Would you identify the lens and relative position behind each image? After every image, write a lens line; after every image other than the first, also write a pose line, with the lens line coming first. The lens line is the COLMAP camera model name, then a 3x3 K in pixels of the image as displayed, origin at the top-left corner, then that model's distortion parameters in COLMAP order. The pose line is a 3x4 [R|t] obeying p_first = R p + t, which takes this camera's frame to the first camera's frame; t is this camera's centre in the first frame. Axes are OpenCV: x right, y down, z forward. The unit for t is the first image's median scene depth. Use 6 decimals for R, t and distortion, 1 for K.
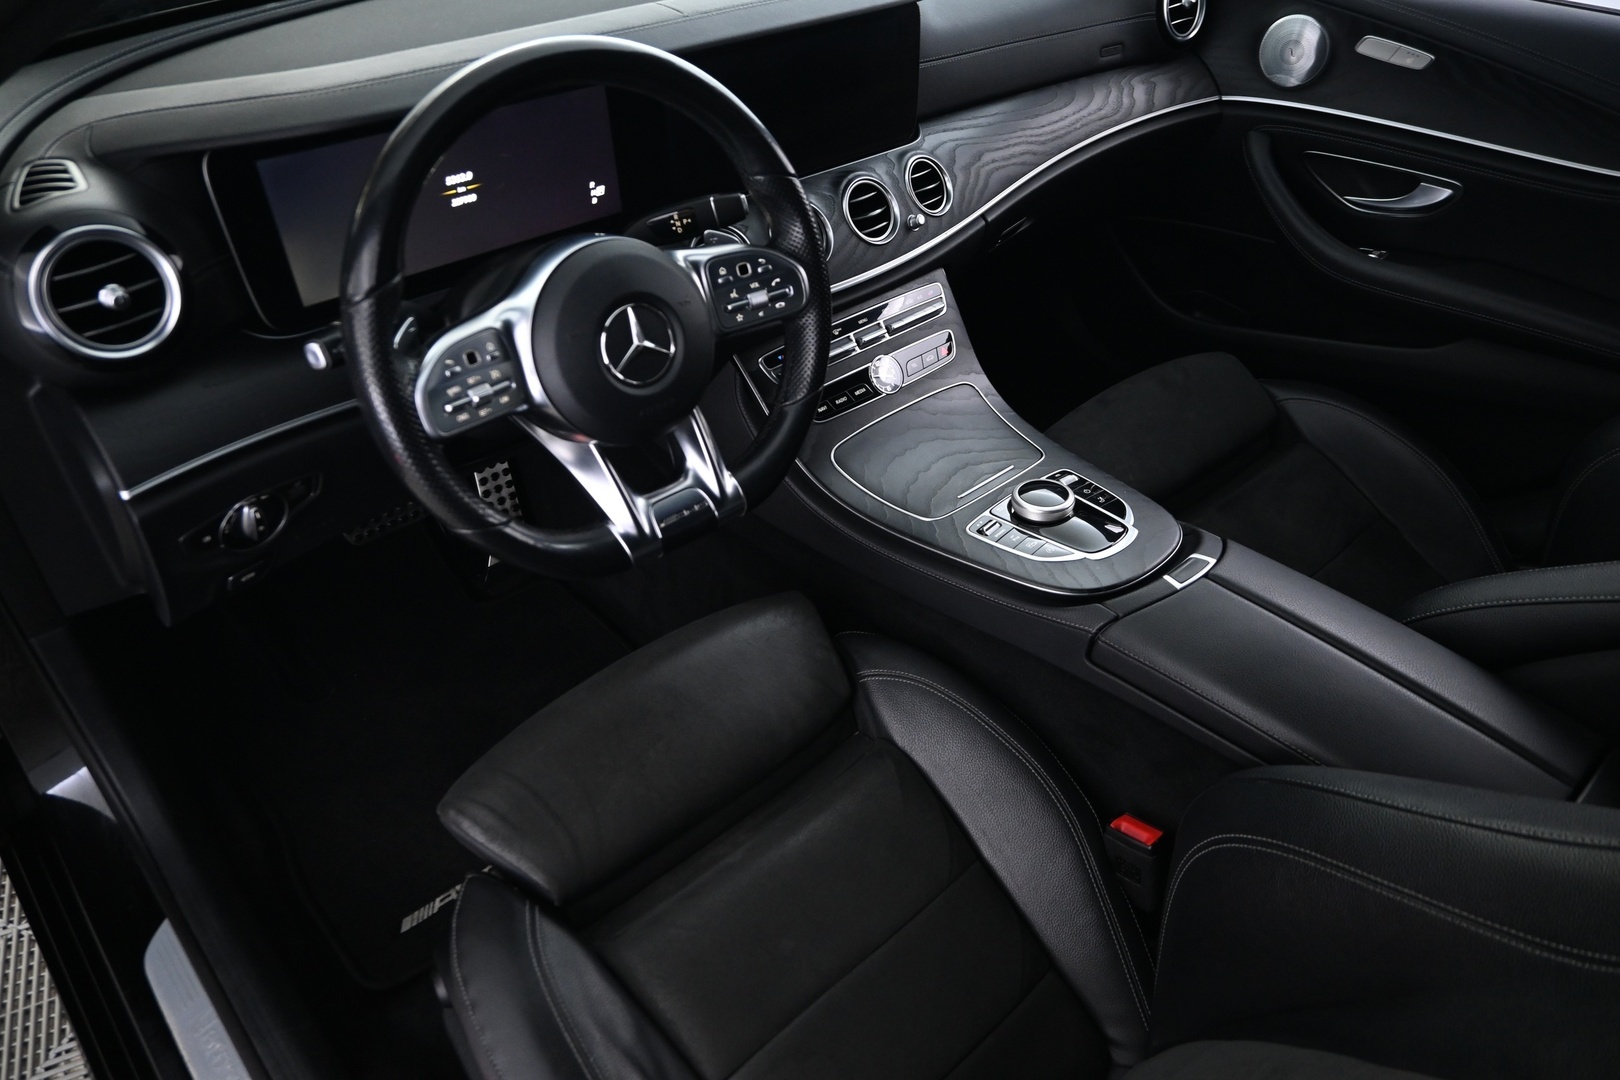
lens RADIAL K [[1103.6, 0, 816.0], [0, 1103.6, 535.4], [0, 0, 1]] dist [0.000569, -0.003274]
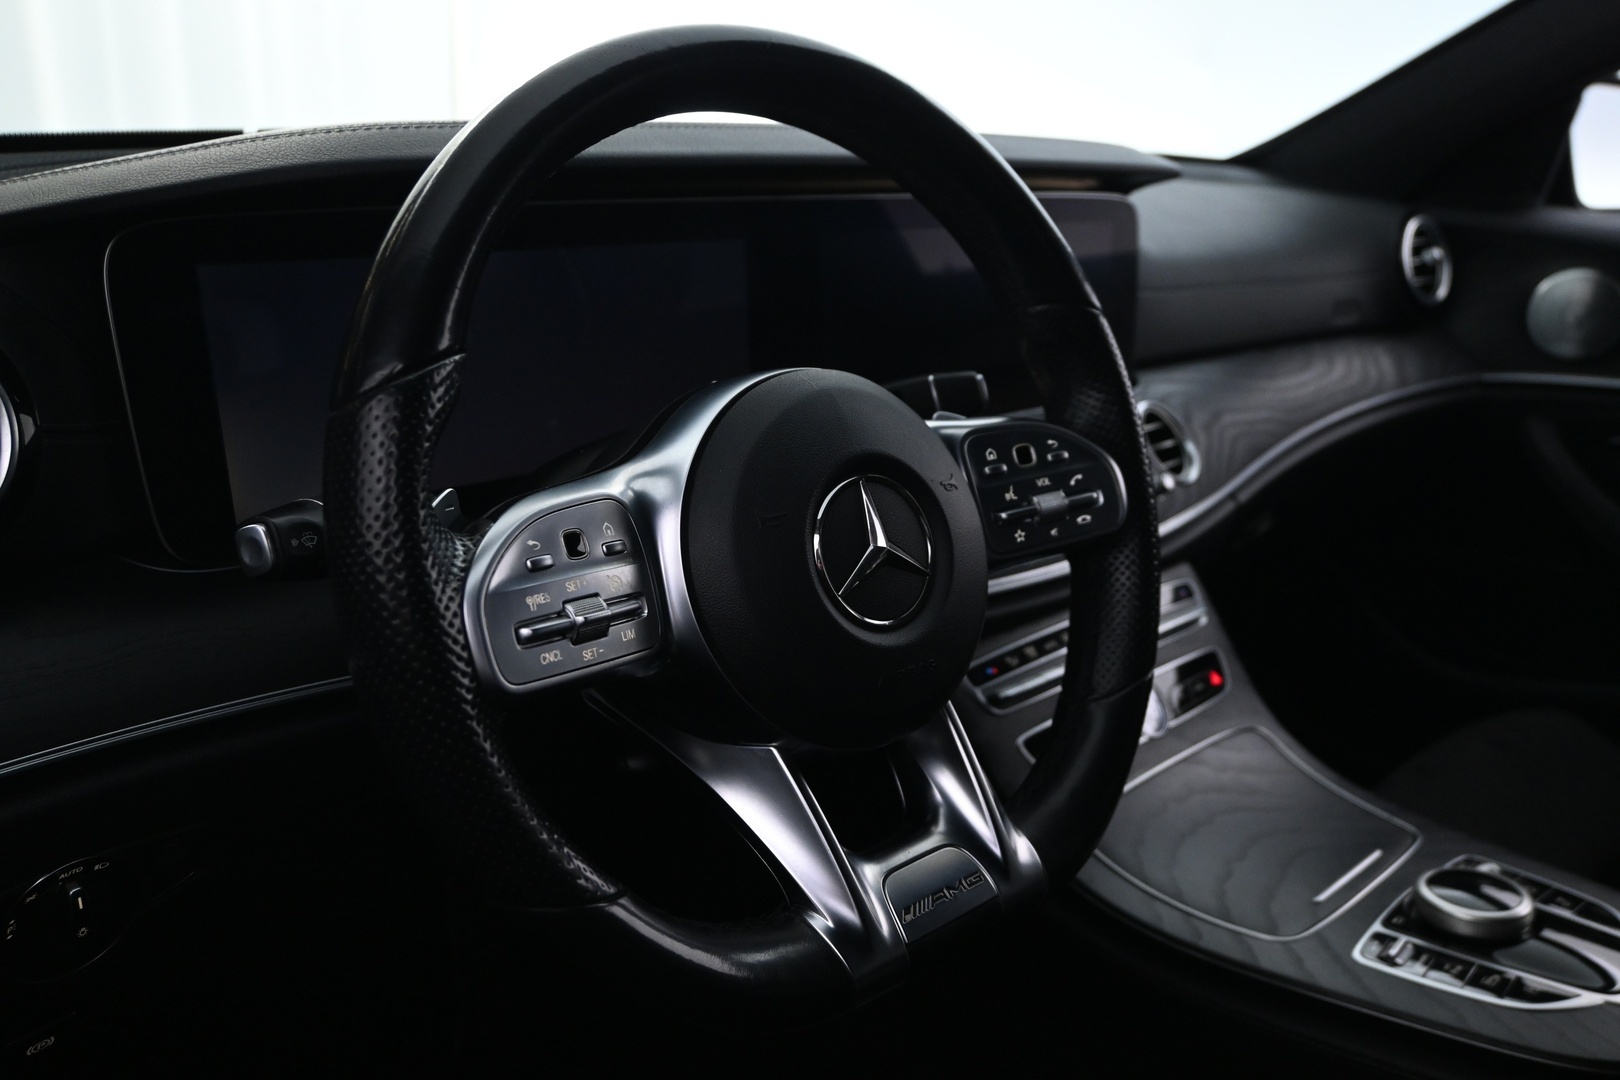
lens RADIAL K [[1277.2, 0, 810.3], [0, 1277.2, 532.4], [0, 0, 1]] dist [-0.014920, -0.004704]
pose [[0.999875, -0.002040, 0.015706, -0.185430], [0.007739, 0.928157, -0.372109, 0.040612], [-0.013819, 0.372183, 0.928056, 0.401916]]
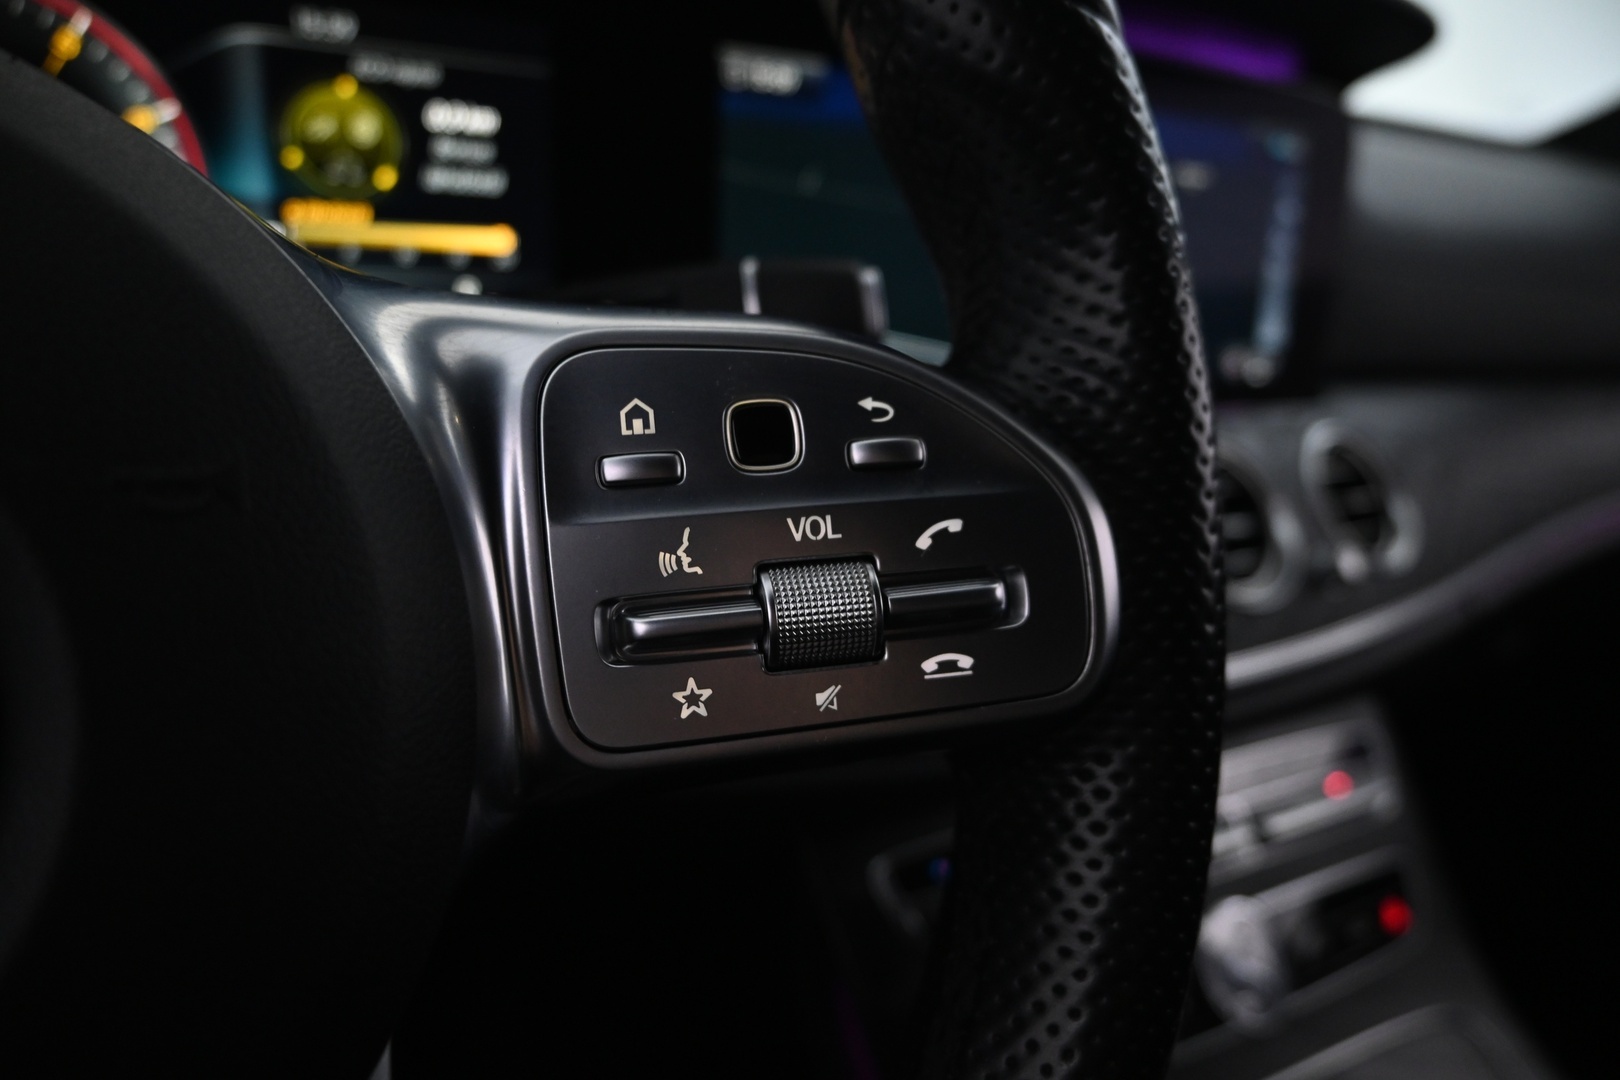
lens RADIAL K [[1103.6, 0, 809.7], [0, 1103.6, 571.0], [0, 0, 1]] dist [0.000569, -0.003274]
pose [[0.974705, 0.116761, -0.190573, -0.022615], [-0.176617, 0.924920, -0.336643, -0.162474], [0.136958, 0.361786, 0.922146, 0.843048]]
